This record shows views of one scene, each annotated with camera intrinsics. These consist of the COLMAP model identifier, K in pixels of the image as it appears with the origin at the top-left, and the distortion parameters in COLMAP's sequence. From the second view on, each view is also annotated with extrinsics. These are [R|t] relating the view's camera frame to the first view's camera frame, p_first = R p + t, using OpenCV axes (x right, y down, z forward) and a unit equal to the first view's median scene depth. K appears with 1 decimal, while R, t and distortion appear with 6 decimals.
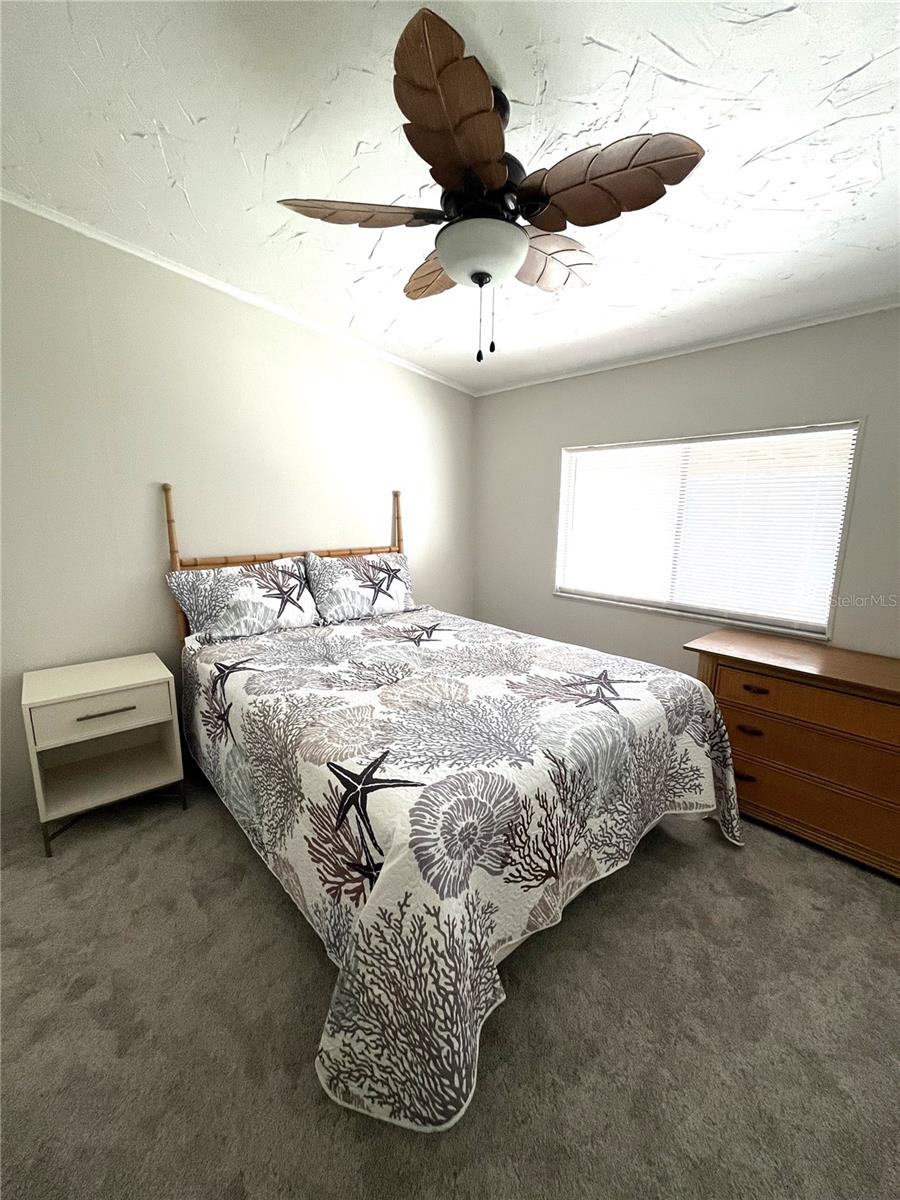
lens RADIAL K [[488.8, 0, 449.7], [0, 488.8, 600.0], [0, 0, 1]] dist [-0.001957, -0.000067]
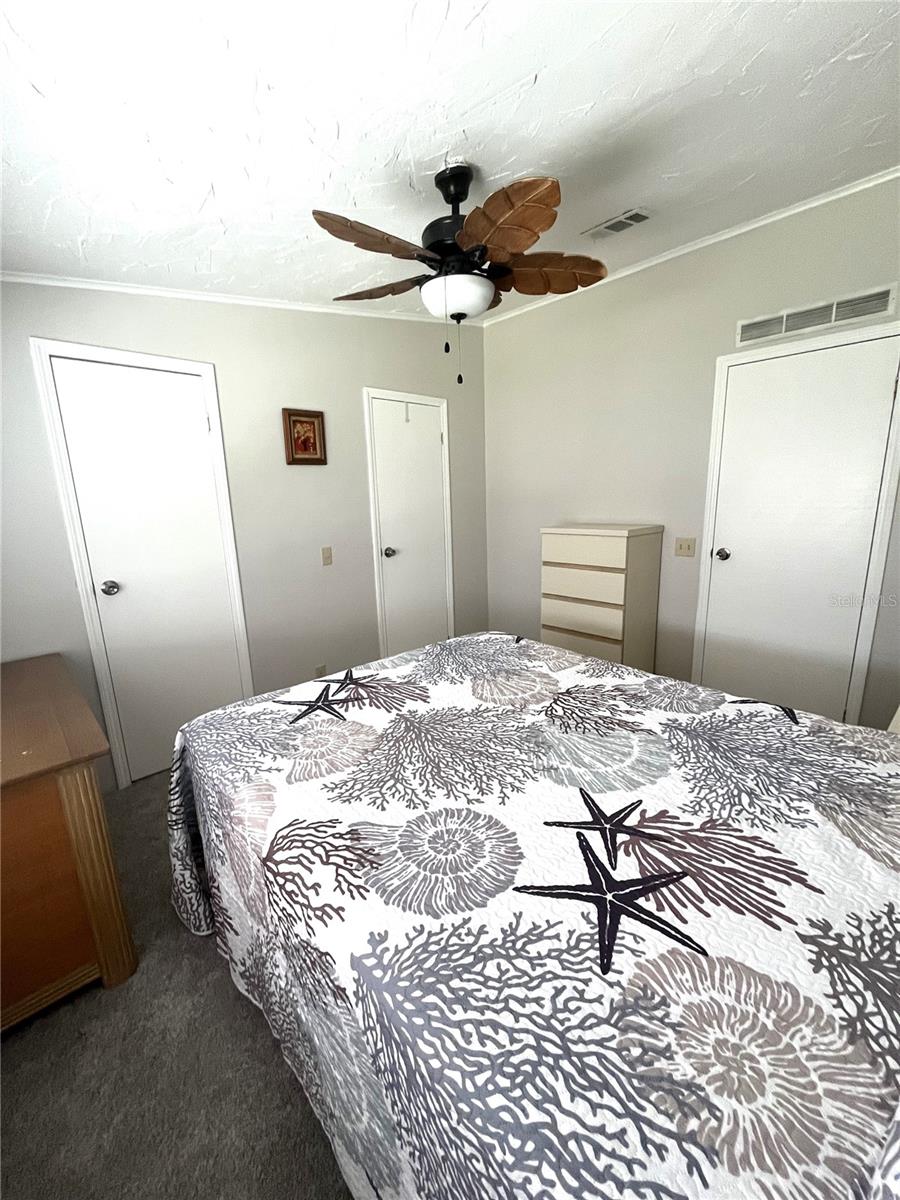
lens RADIAL K [[488.8, 0, 450.5], [0, 488.8, 603.6], [0, 0, 1]] dist [-0.001957, -0.000067]
pose [[-0.999611, 0.023549, -0.014925, 0.085123], [0.015851, 0.920404, 0.390647, -0.331361], [0.022936, 0.390259, -0.920419, 1.707920]]
